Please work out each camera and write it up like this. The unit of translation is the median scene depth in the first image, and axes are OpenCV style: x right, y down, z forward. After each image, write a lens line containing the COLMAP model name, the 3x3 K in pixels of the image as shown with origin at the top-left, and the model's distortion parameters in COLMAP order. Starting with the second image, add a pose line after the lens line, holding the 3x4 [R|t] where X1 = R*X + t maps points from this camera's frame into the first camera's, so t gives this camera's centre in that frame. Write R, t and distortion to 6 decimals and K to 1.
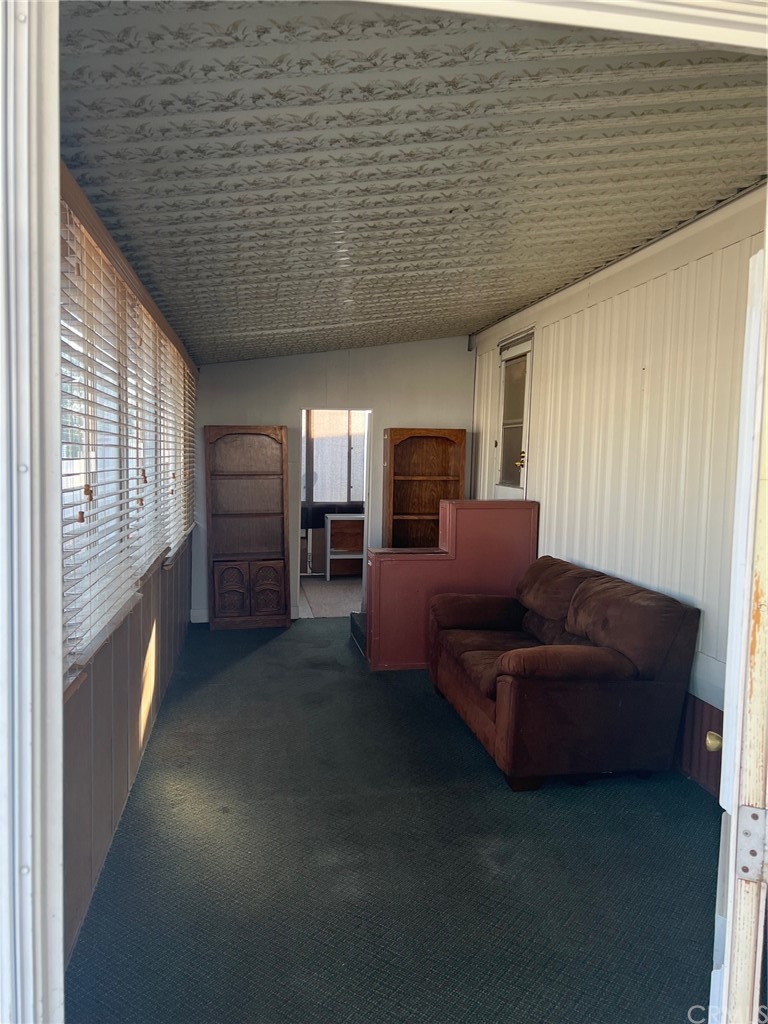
lens RADIAL K [[773.5, 0, 384.7], [0, 773.5, 513.0], [0, 0, 1]] dist [0.052783, -0.062018]
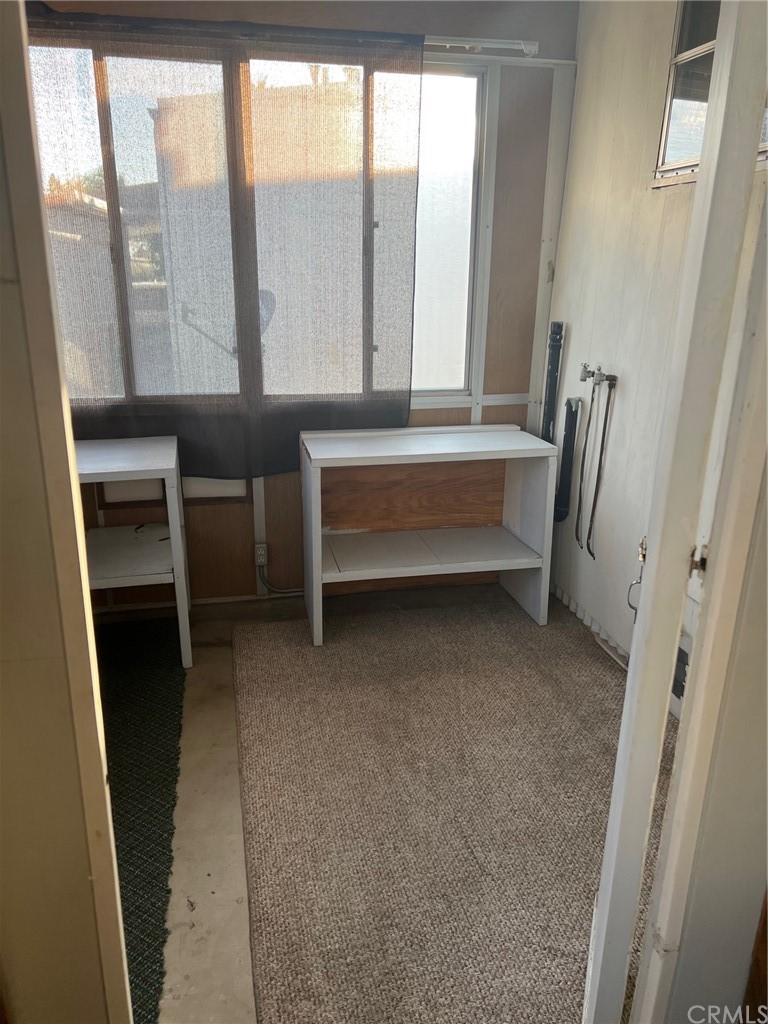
lens RADIAL K [[773.5, 0, 384.6], [0, 773.5, 513.9], [0, 0, 1]] dist [0.052783, -0.062018]
pose [[0.999437, -0.025129, 0.022240, -0.049136], [0.018891, 0.969080, 0.246023, -0.047648], [-0.027735, -0.245465, 0.969009, 0.669795]]
